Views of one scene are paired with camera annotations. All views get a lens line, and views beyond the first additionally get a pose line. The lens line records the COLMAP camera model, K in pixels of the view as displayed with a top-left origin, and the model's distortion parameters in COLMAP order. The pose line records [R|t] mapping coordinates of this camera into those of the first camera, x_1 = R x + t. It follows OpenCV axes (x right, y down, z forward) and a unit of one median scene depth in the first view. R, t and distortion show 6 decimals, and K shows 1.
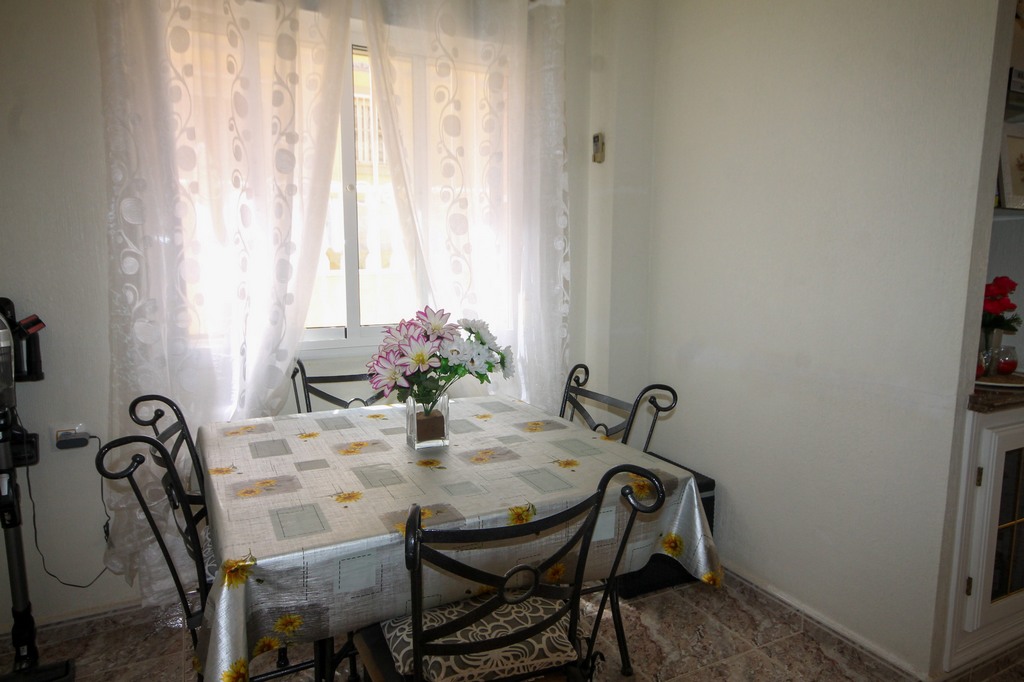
lens RADIAL K [[658.2, 0, 512.0], [0, 658.2, 341.0], [0, 0, 1]] dist [-0.002290, 0.025456]
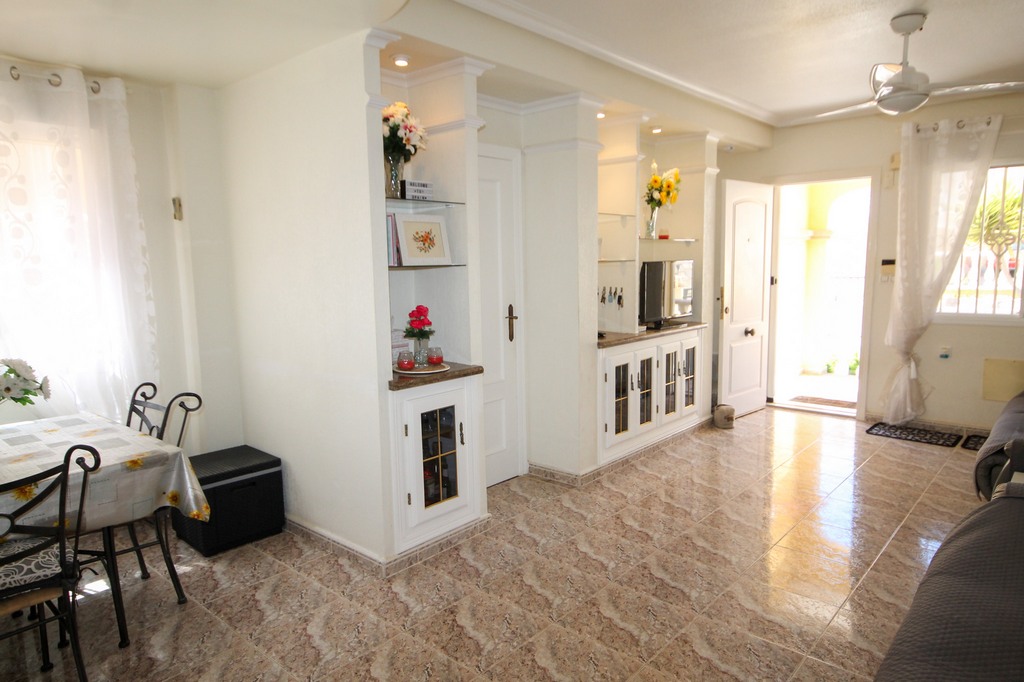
lens RADIAL K [[658.2, 0, 512.0], [0, 658.2, 341.0], [0, 0, 1]] dist [-0.002290, 0.025456]
pose [[0.927933, -0.067508, 0.366582, 0.336357], [0.070756, 0.997483, 0.004588, -0.002237], [-0.365970, 0.021681, 0.930374, -0.543150]]
